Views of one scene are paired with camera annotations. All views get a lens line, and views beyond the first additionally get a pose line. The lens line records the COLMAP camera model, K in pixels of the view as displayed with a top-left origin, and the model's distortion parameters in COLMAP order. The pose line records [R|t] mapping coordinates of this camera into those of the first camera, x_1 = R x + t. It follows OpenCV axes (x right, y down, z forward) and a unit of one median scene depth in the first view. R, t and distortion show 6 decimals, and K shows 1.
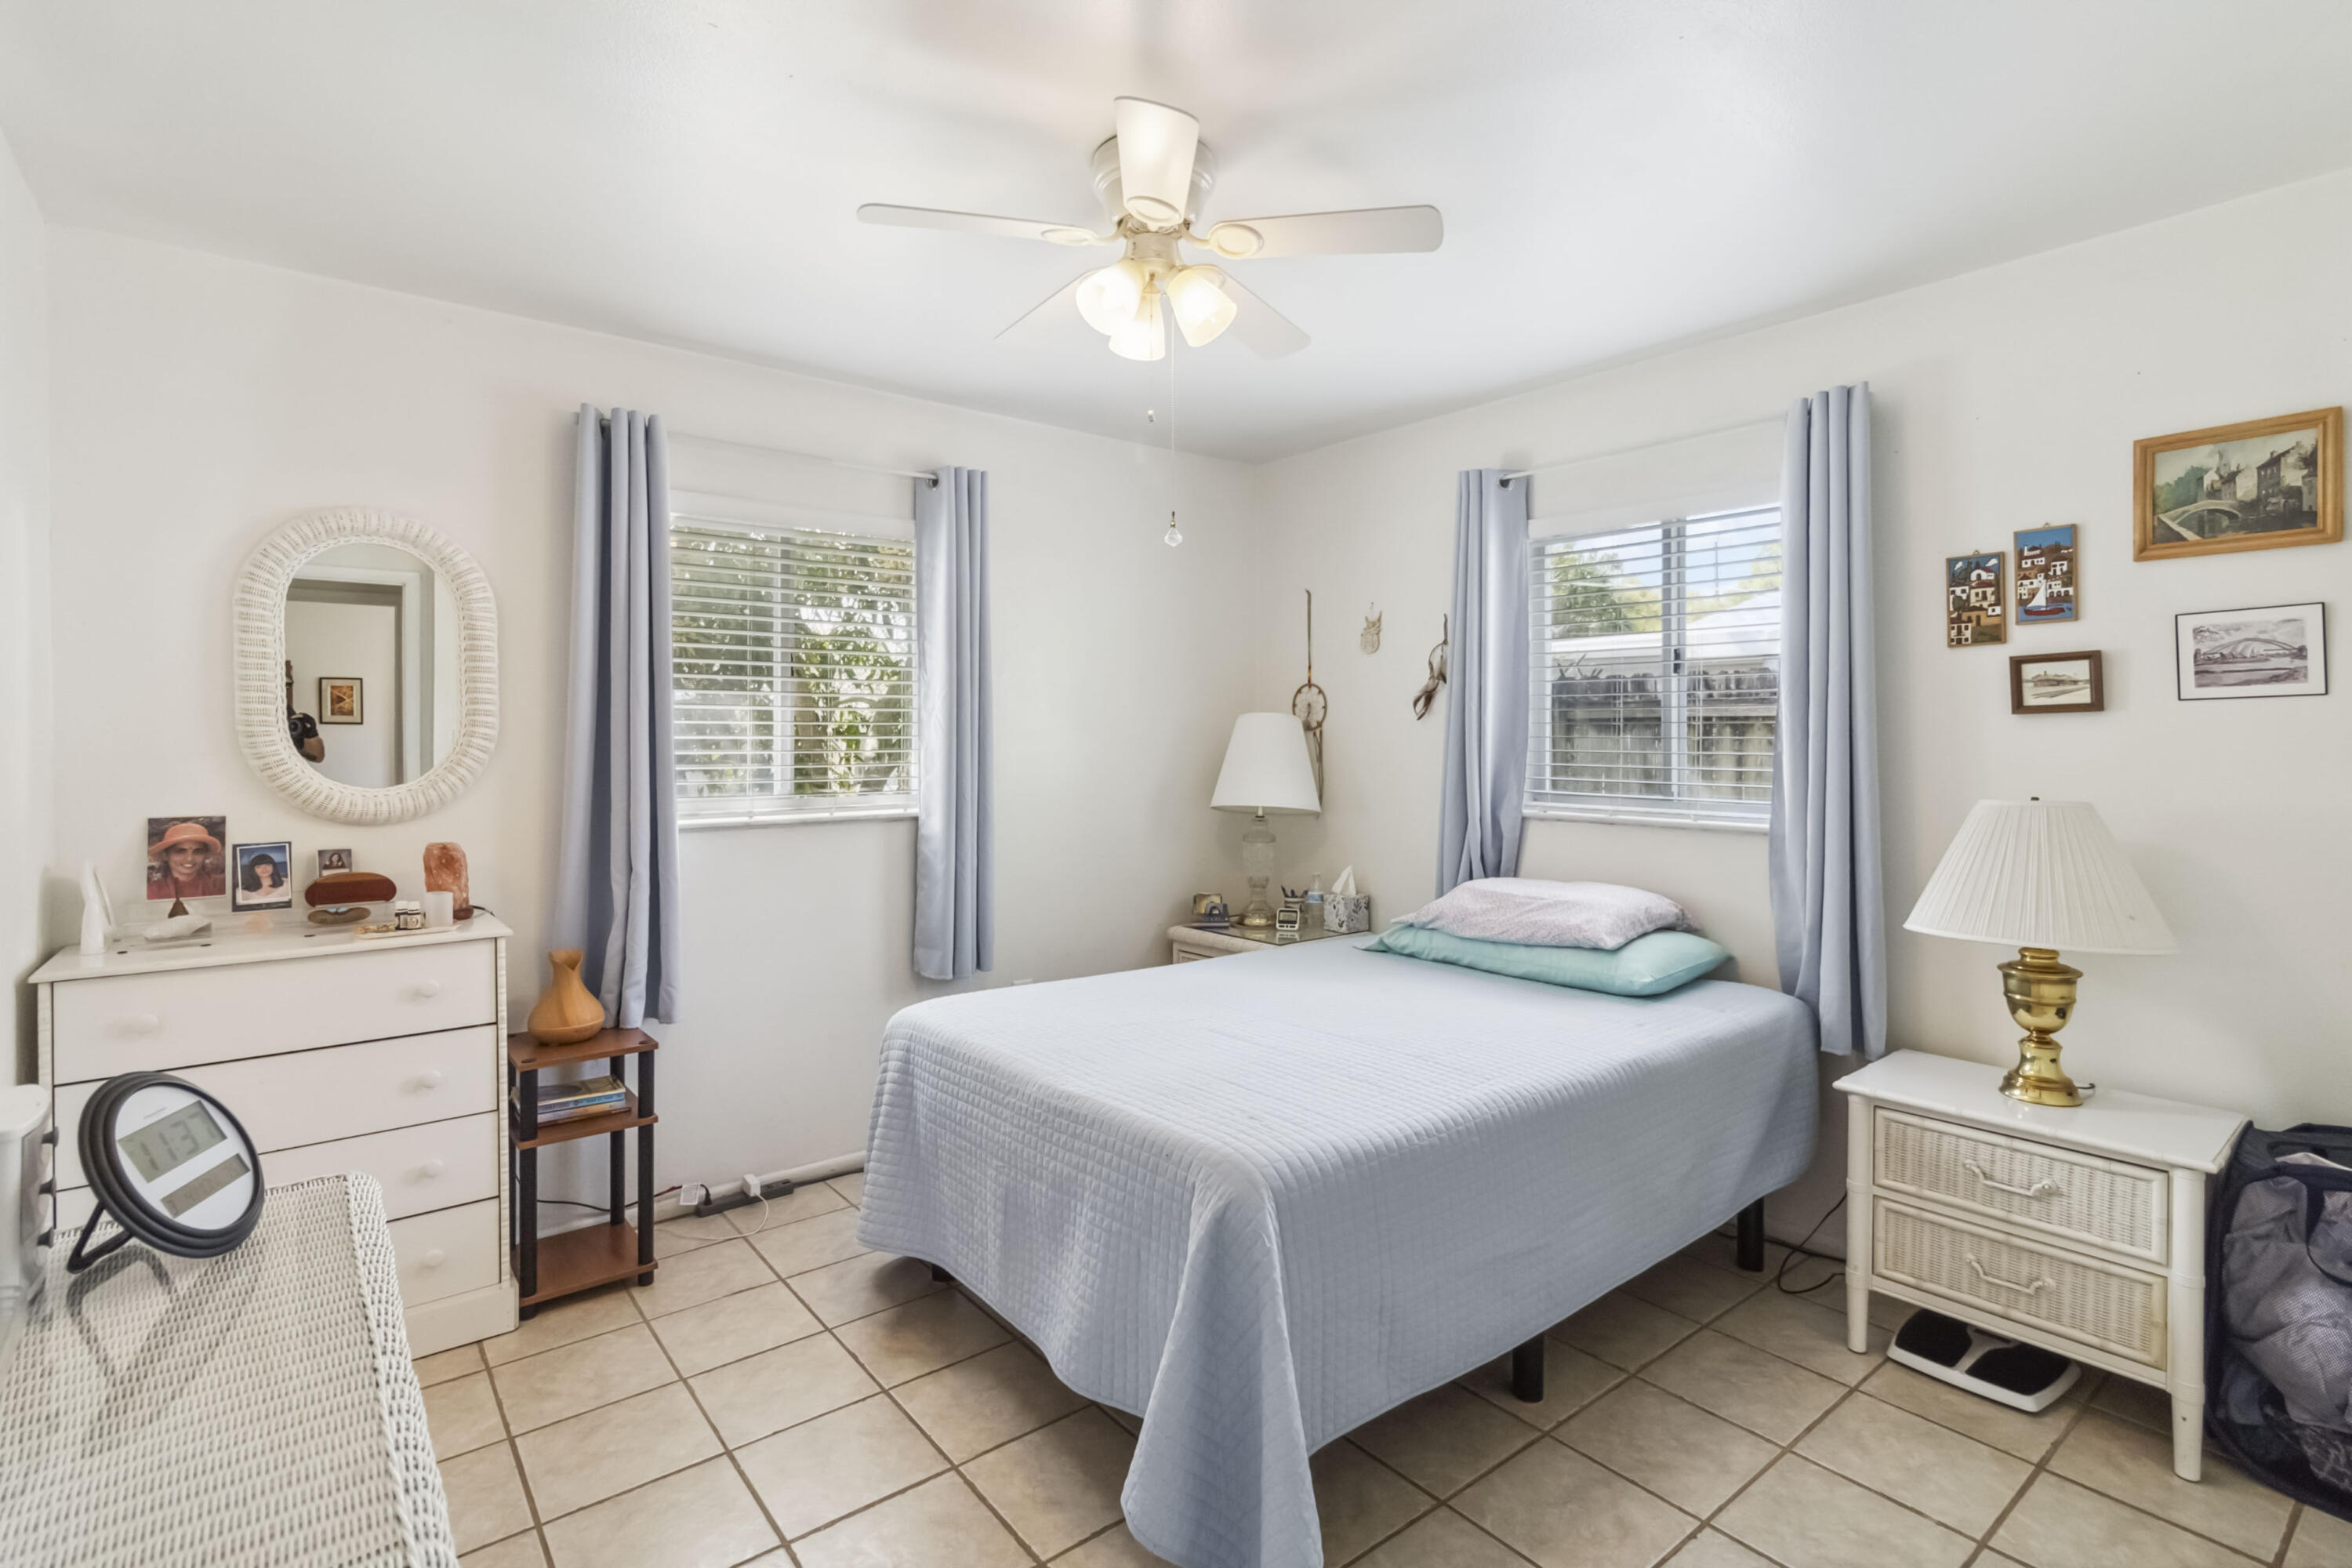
lens RADIAL K [[1109.5, 0, 1177.4], [0, 1109.5, 721.2], [0, 0, 1]] dist [0.033786, 0.000307]
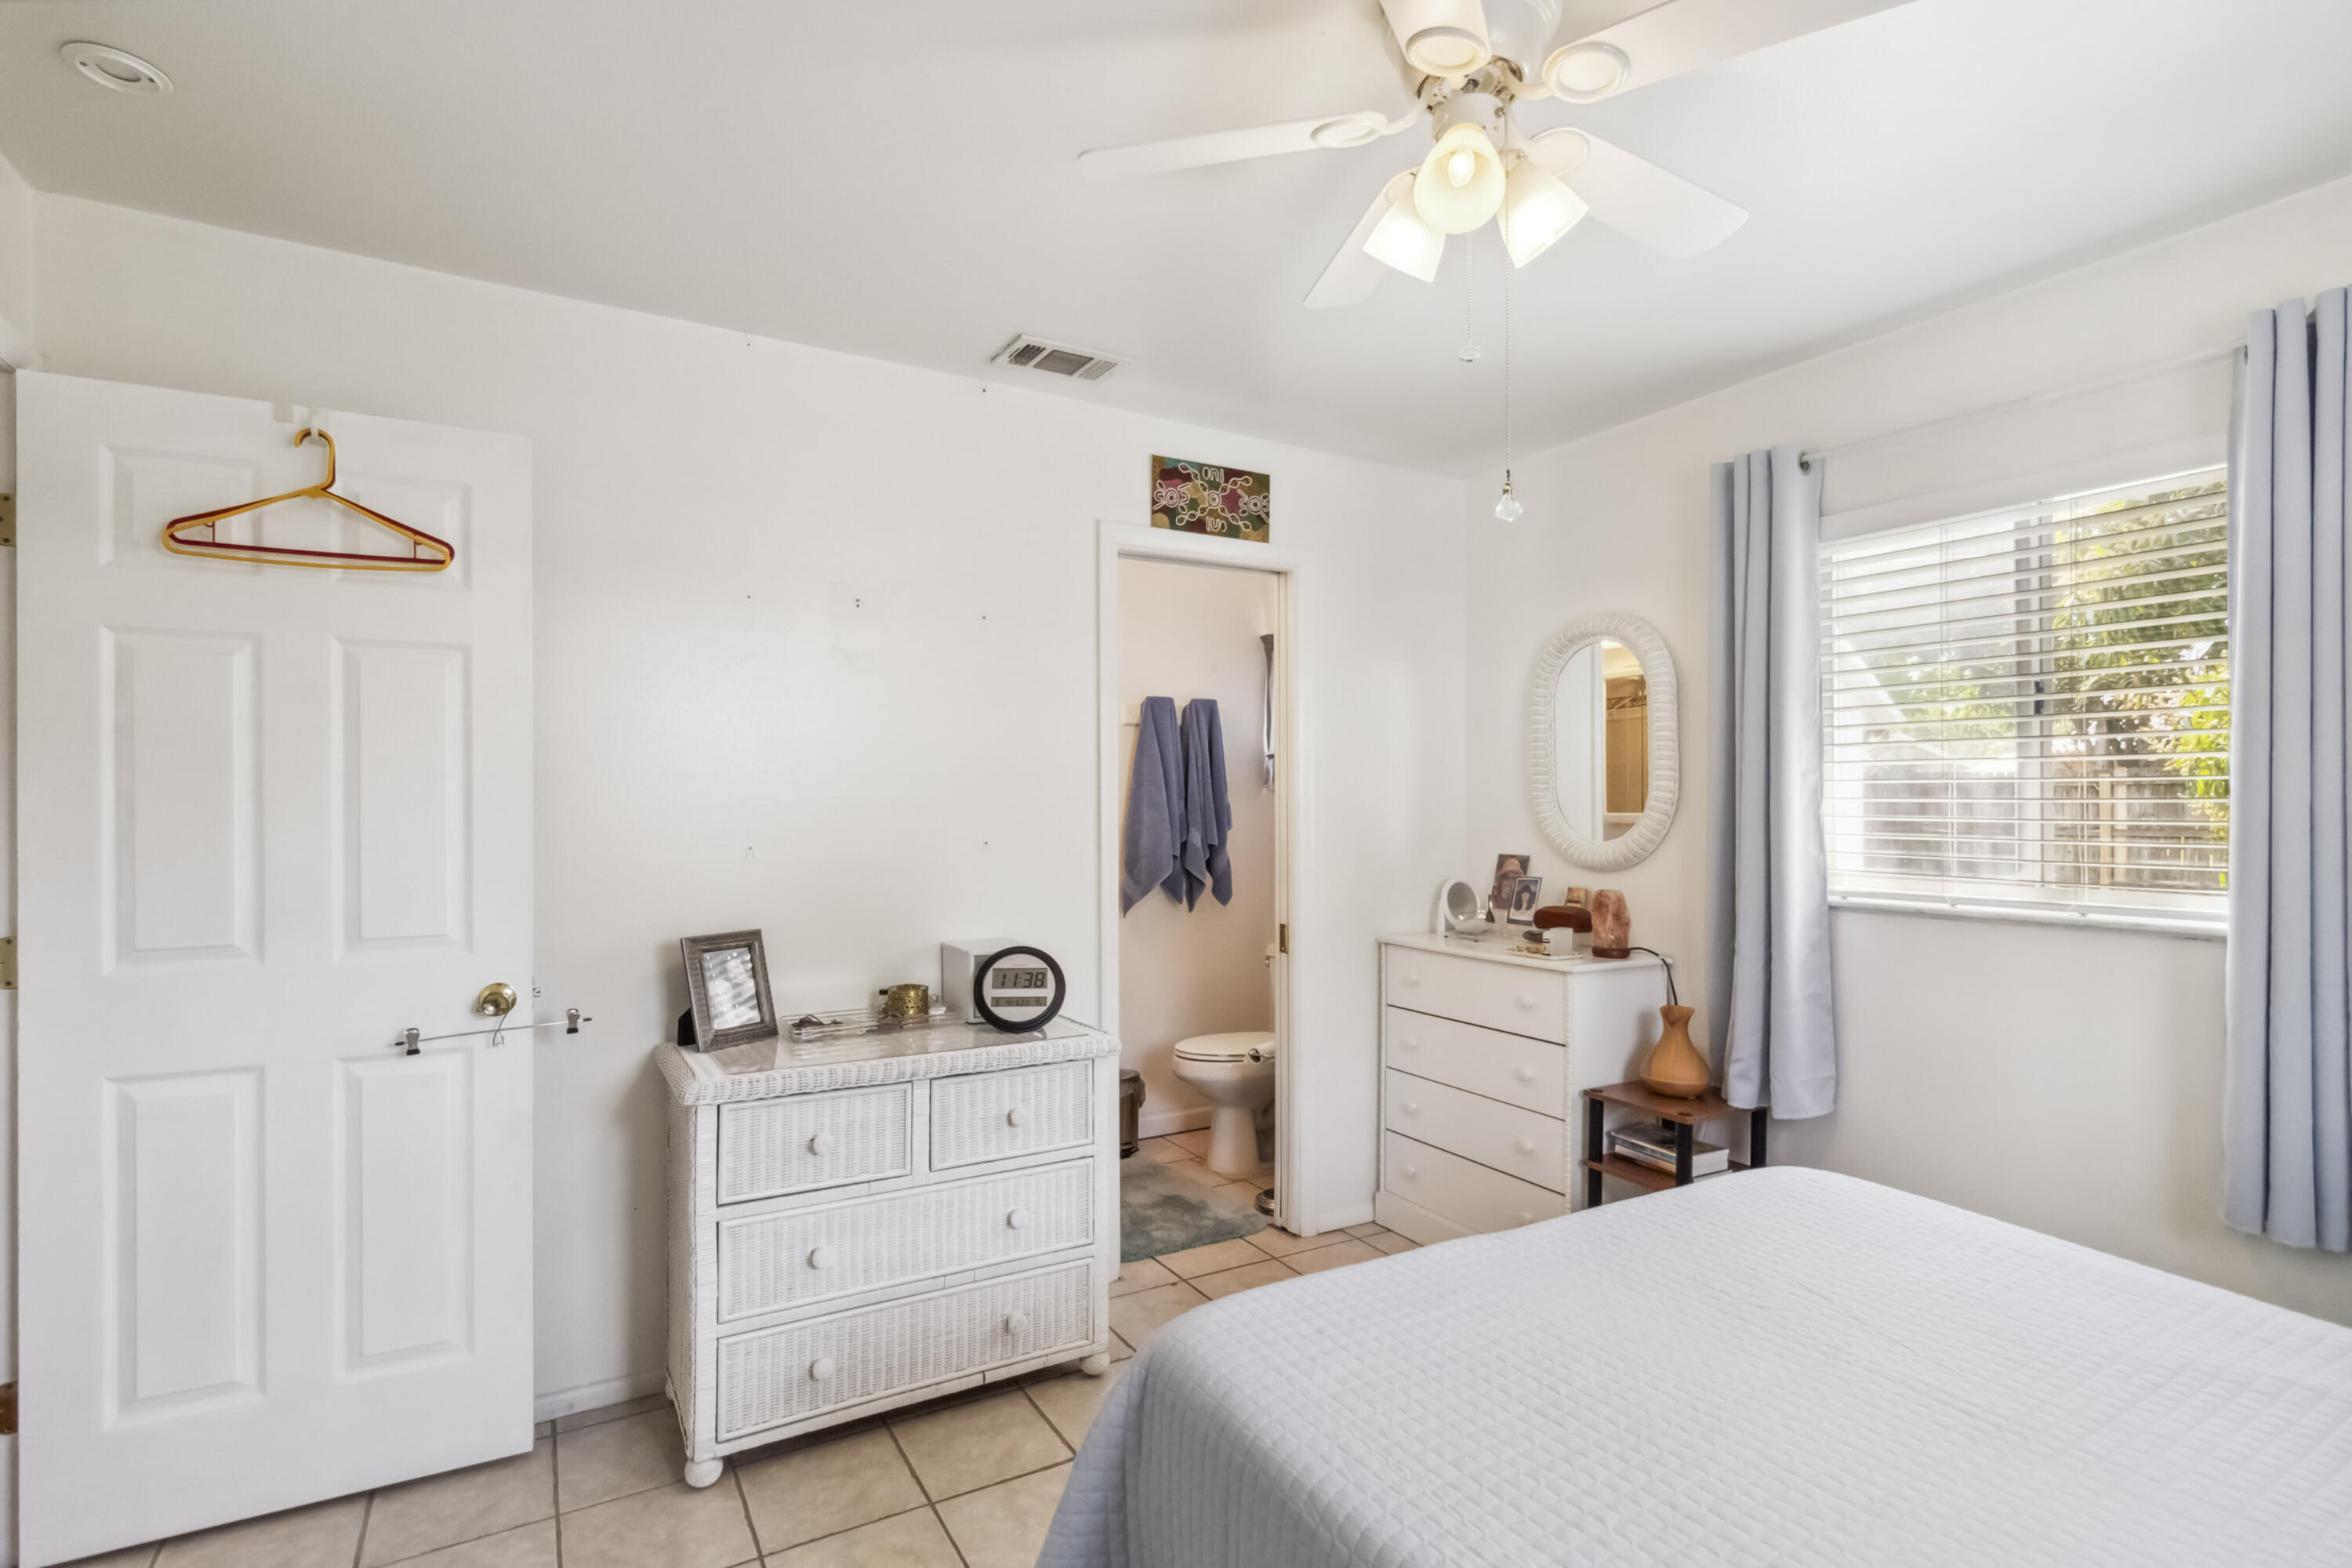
lens RADIAL K [[1144.7, 0, 1171.7], [0, 1144.7, 799.5], [0, 0, 1]] dist [0.013675, 0.000565]
pose [[-0.151903, 0.000182, -0.988395, 0.628758], [0.011944, 0.999927, -0.001652, 0.011924], [0.988323, -0.012057, -0.151894, 0.796305]]
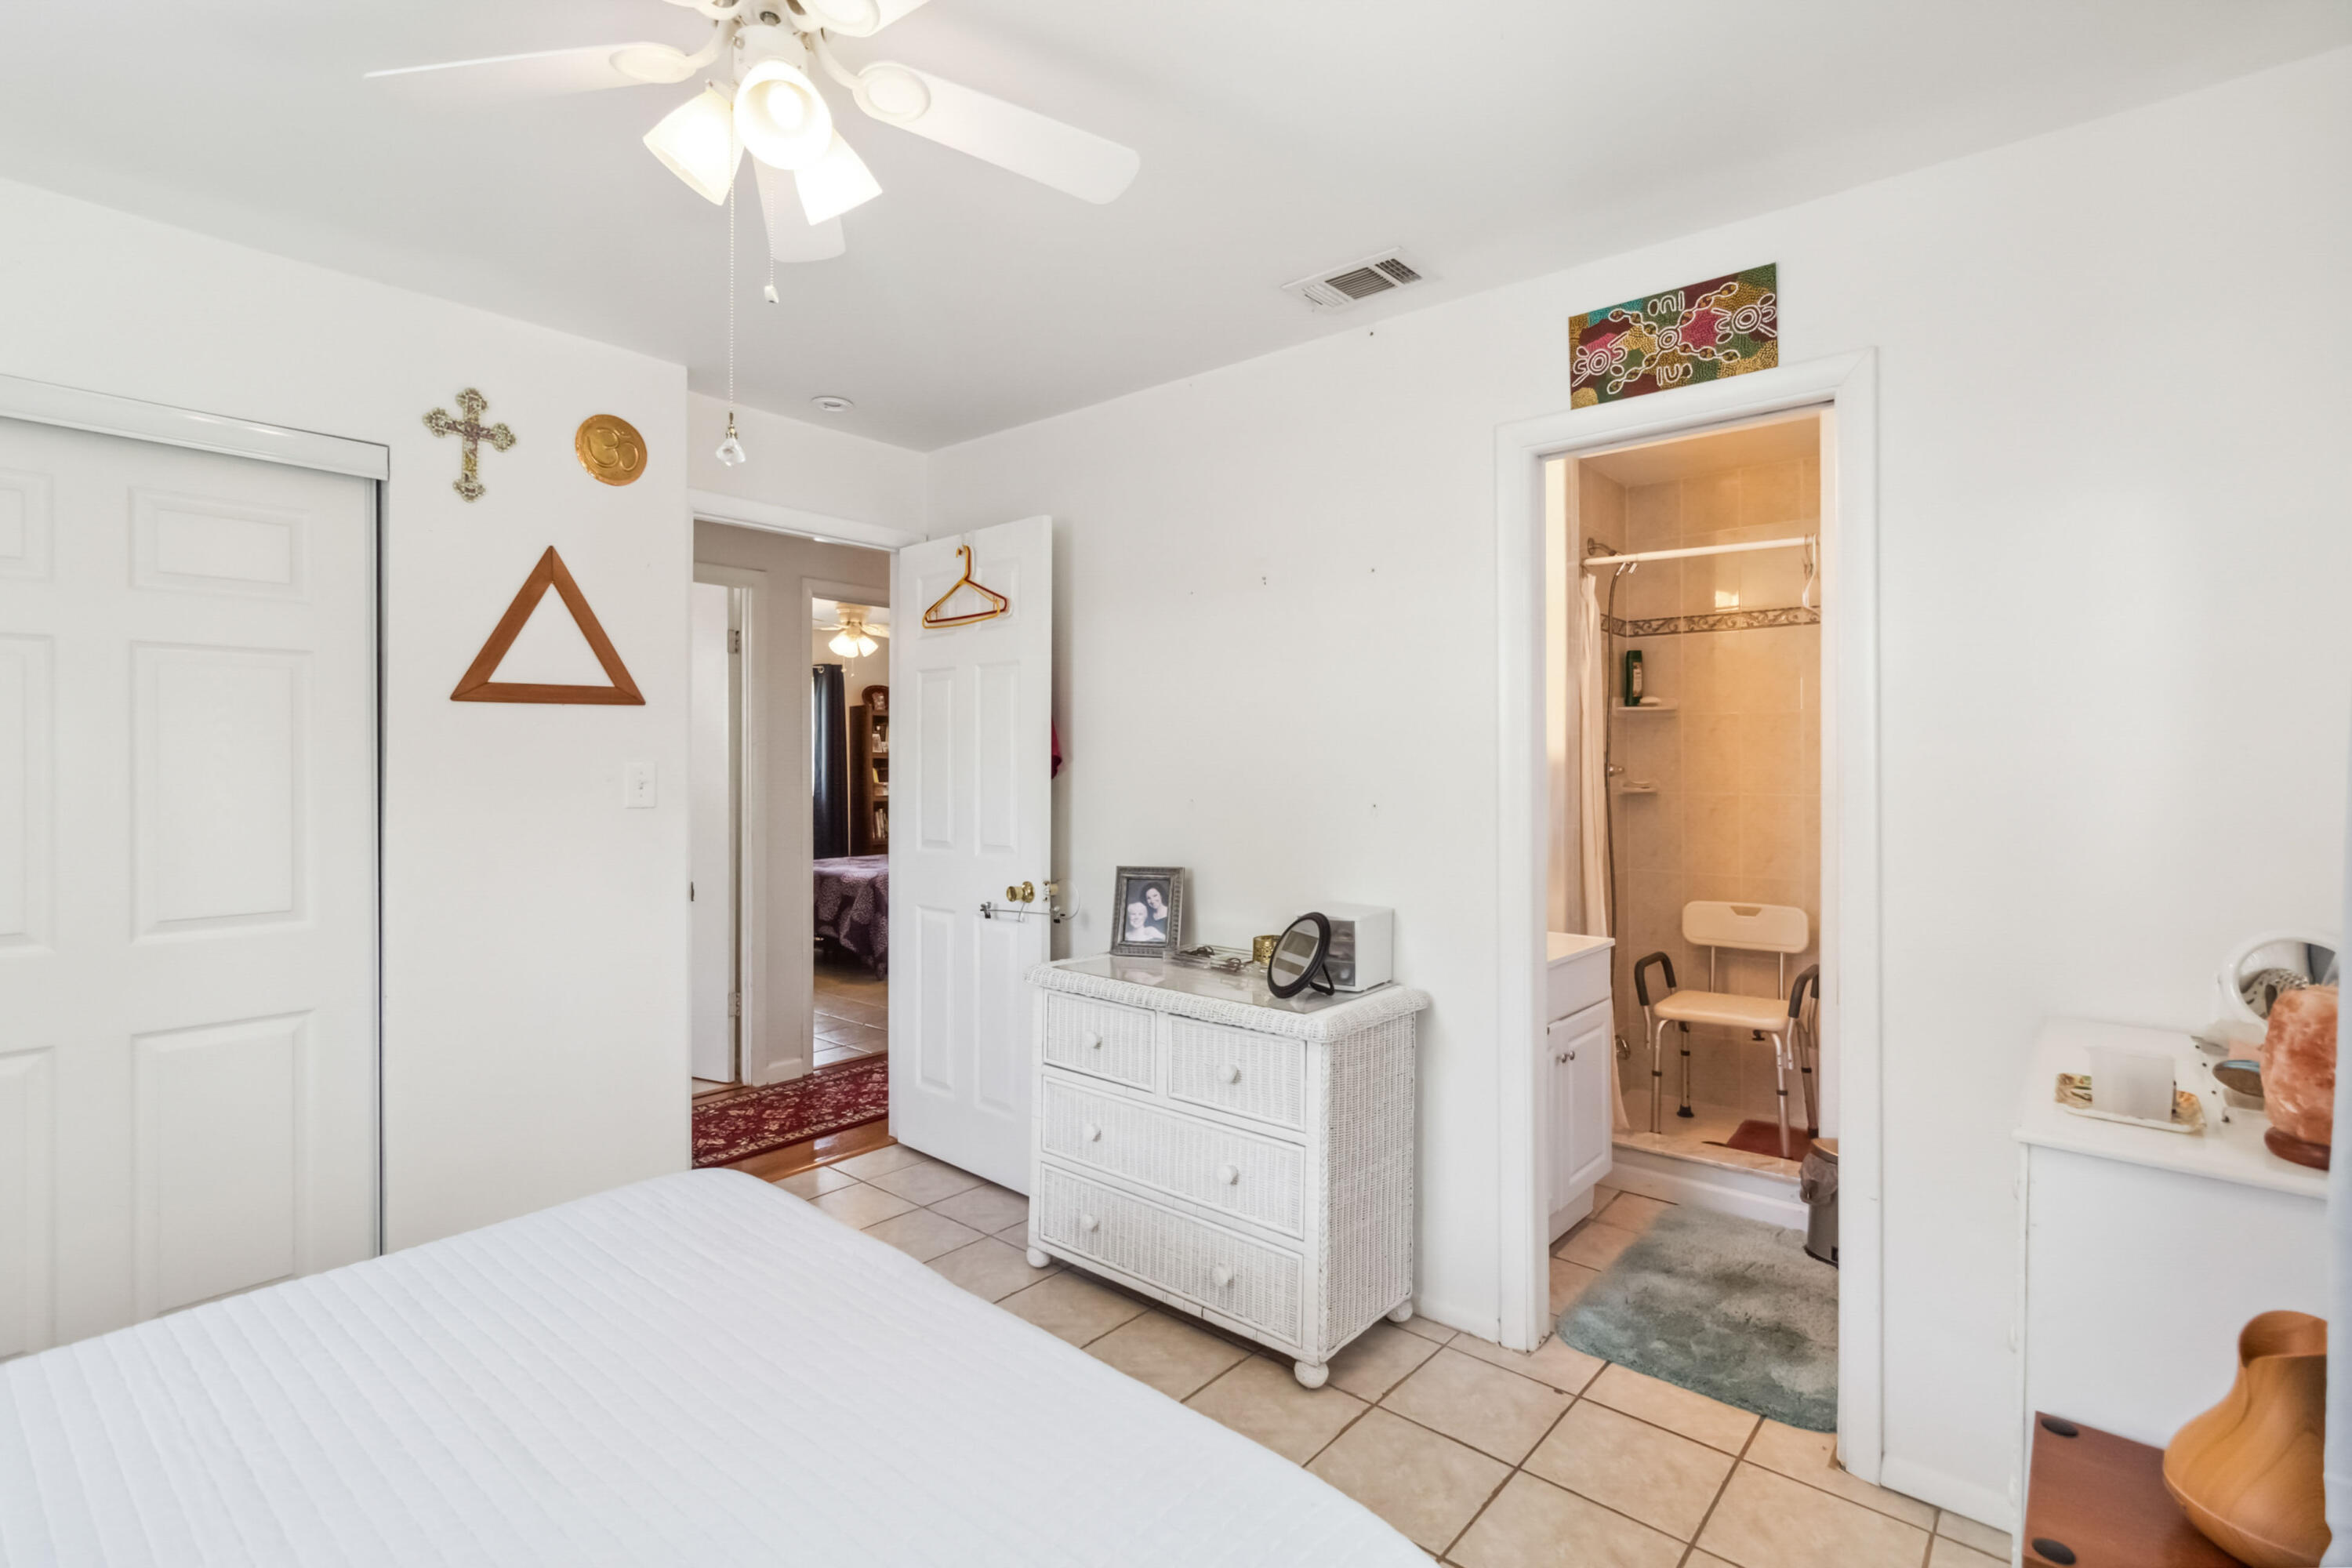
lens RADIAL K [[1101.9, 0, 1172.2], [0, 1101.9, 762.5], [0, 0, 1]] dist [0.001301, 0.000263]
pose [[-0.982820, -0.002156, -0.184554, -0.122020], [0.000644, 0.999886, -0.015110, 0.026551], [0.184565, -0.014969, -0.982706, 1.464173]]
